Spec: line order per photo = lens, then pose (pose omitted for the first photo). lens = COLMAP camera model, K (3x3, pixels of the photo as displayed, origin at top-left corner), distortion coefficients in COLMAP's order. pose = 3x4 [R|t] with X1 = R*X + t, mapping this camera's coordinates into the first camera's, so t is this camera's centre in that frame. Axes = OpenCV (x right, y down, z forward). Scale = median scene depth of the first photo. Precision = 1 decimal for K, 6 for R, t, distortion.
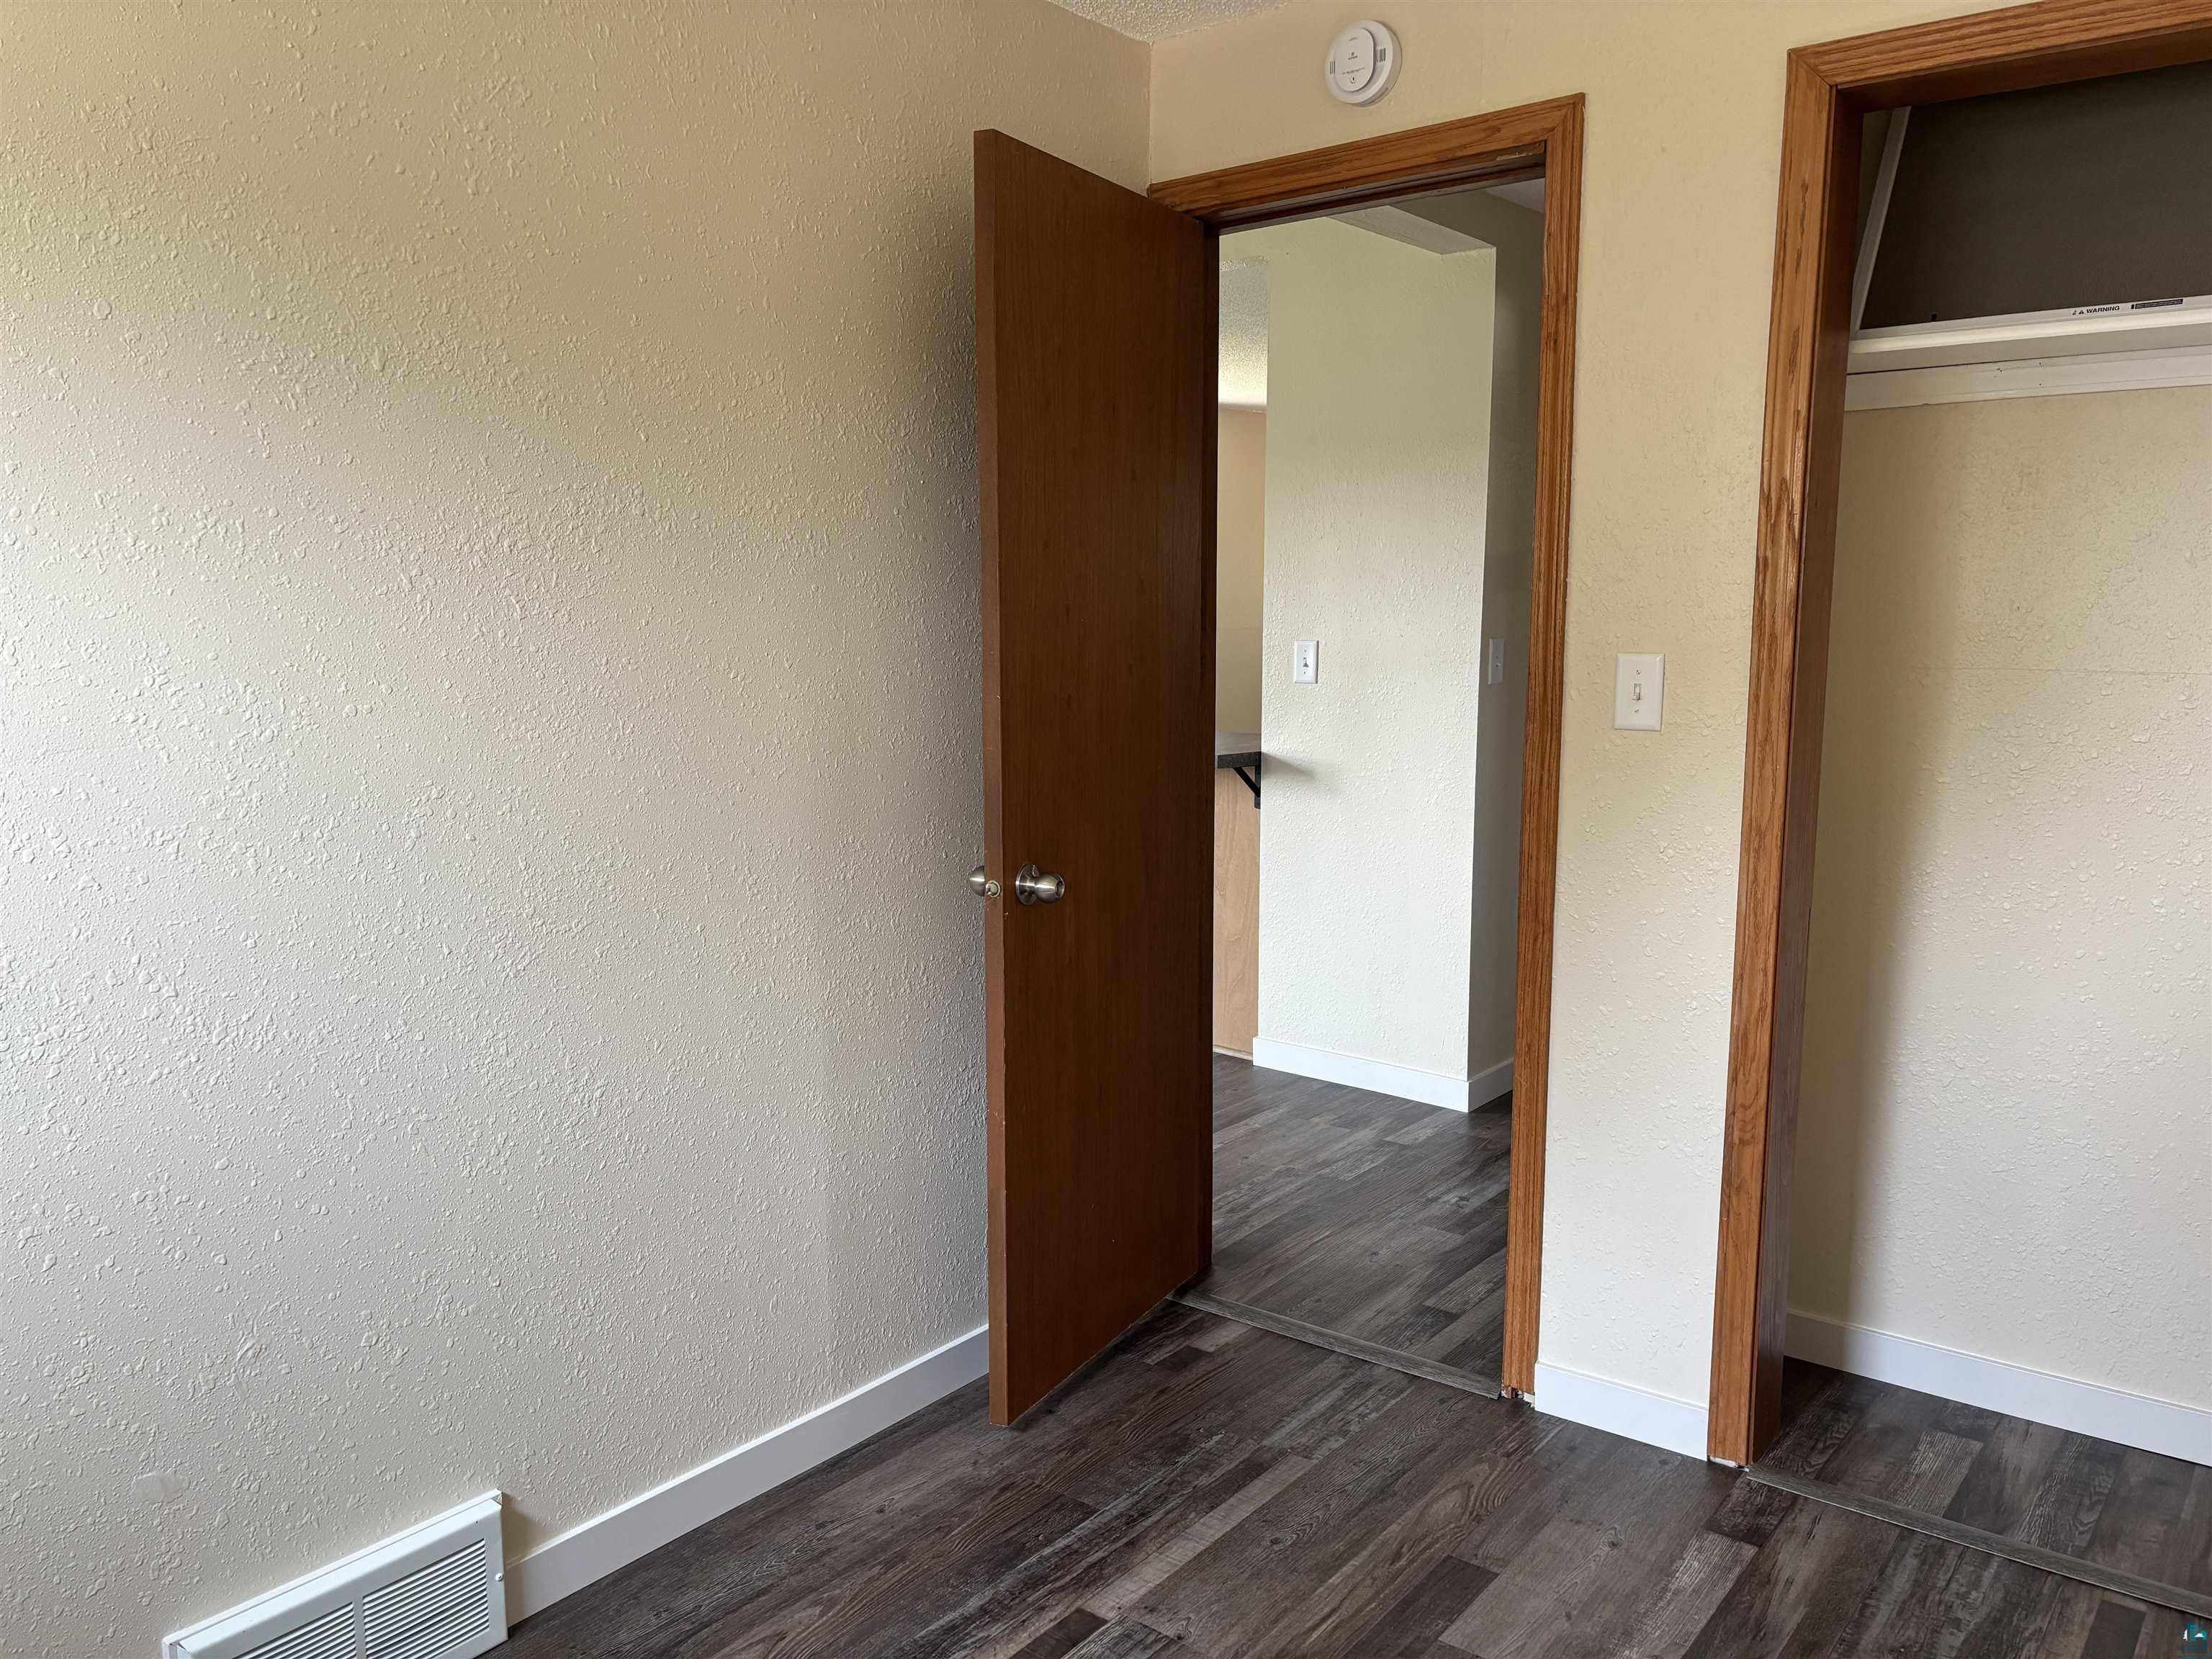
lens RADIAL K [[1604.6, 0, 1111.9], [0, 1604.6, 840.5], [0, 0, 1]] dist [0.031684, -0.061906]
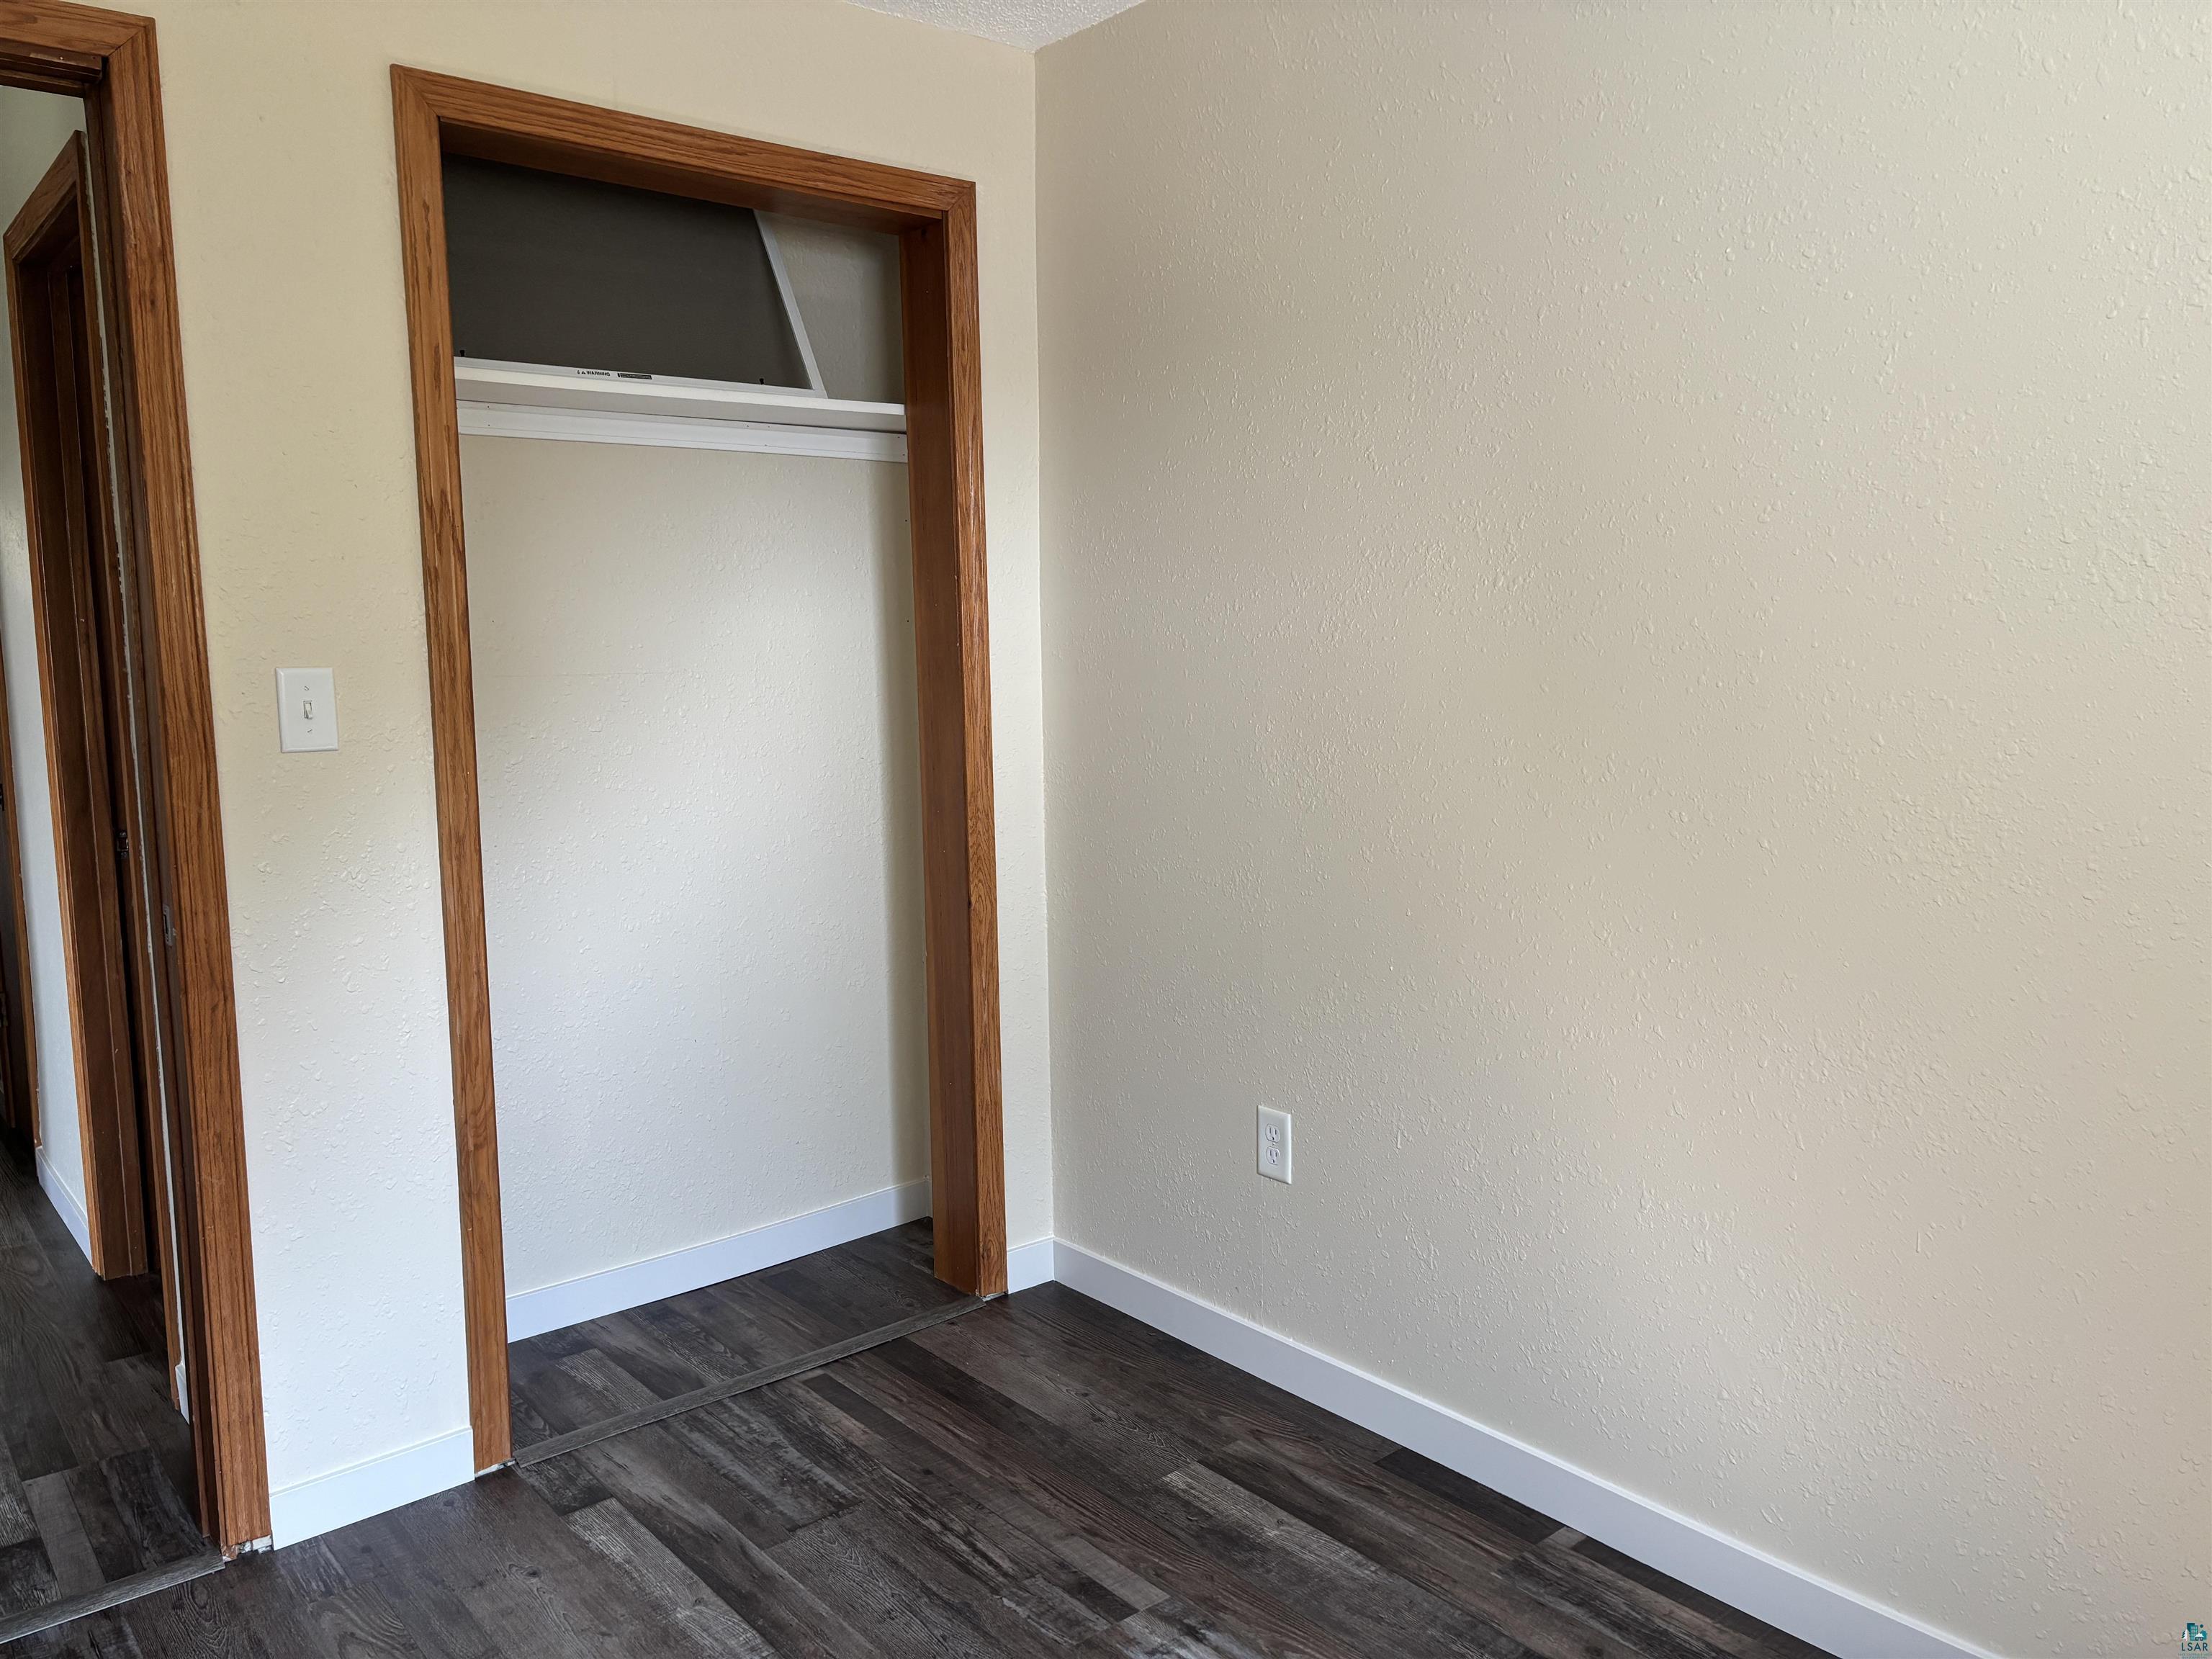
lens RADIAL K [[1649.3, 0, 1106.0], [0, 1649.3, 829.5], [0, 0, 1]] dist [0.007459, -0.008068]
pose [[0.199202, -0.121420, 0.972407, -0.539972], [0.146851, 0.984788, 0.092882, -0.049169], [-0.968893, 0.124297, 0.214003, 0.395060]]
